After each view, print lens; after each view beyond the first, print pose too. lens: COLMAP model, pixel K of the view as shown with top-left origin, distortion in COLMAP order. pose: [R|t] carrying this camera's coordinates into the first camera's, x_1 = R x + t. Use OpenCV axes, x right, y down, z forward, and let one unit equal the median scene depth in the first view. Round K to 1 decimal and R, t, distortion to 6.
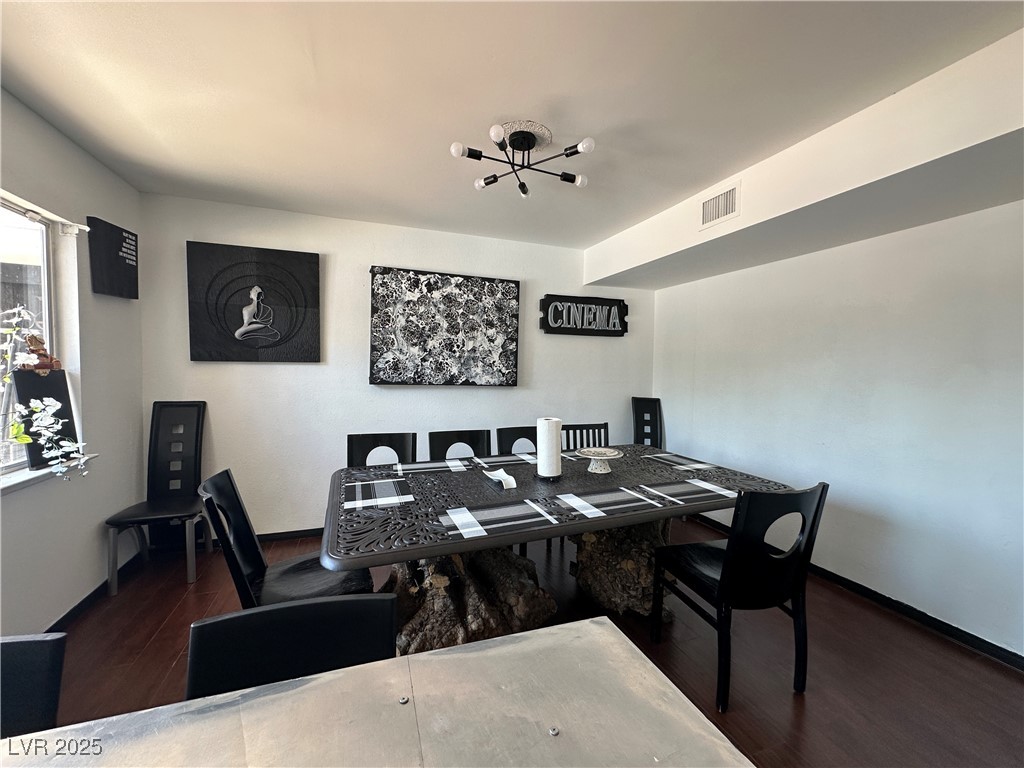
lens RADIAL K [[411.3, 0, 513.7], [0, 411.3, 382.3], [0, 0, 1]] dist [-0.001262, -0.000144]
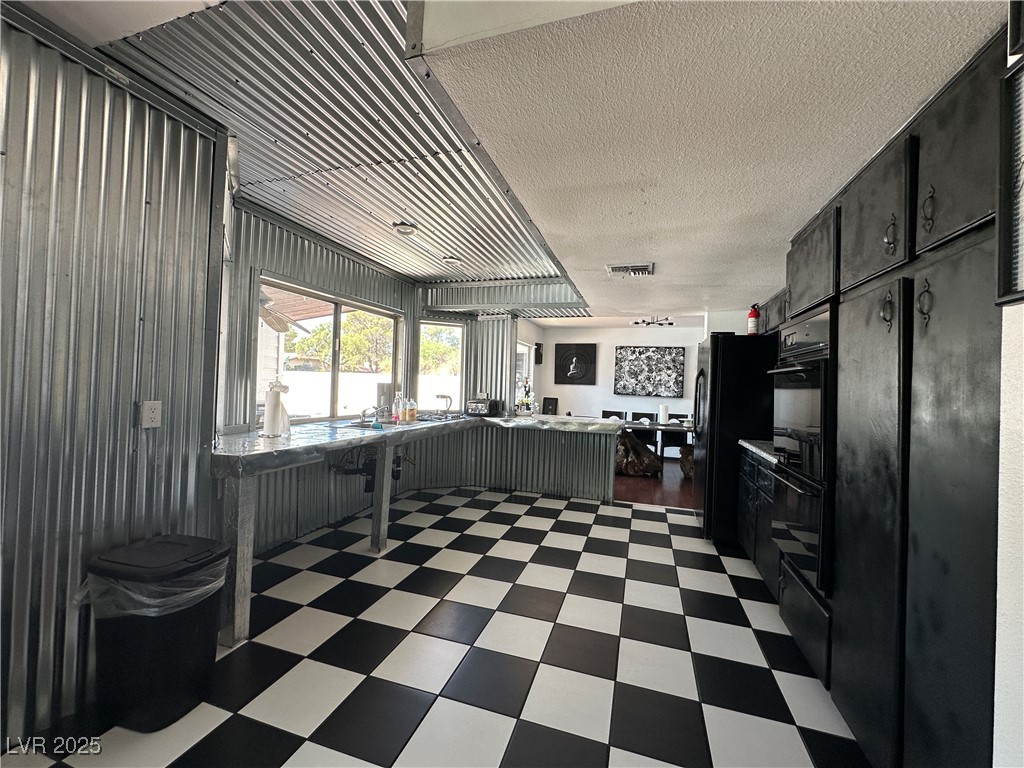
lens RADIAL K [[411.3, 0, 516.0], [0, 411.3, 380.8], [0, 0, 1]] dist [-0.001262, -0.000144]
pose [[0.791426, 0.003934, -0.611252, 0.655026], [-0.046016, 0.997525, -0.053160, 0.078301], [0.609530, 0.070199, 0.789648, -1.233871]]
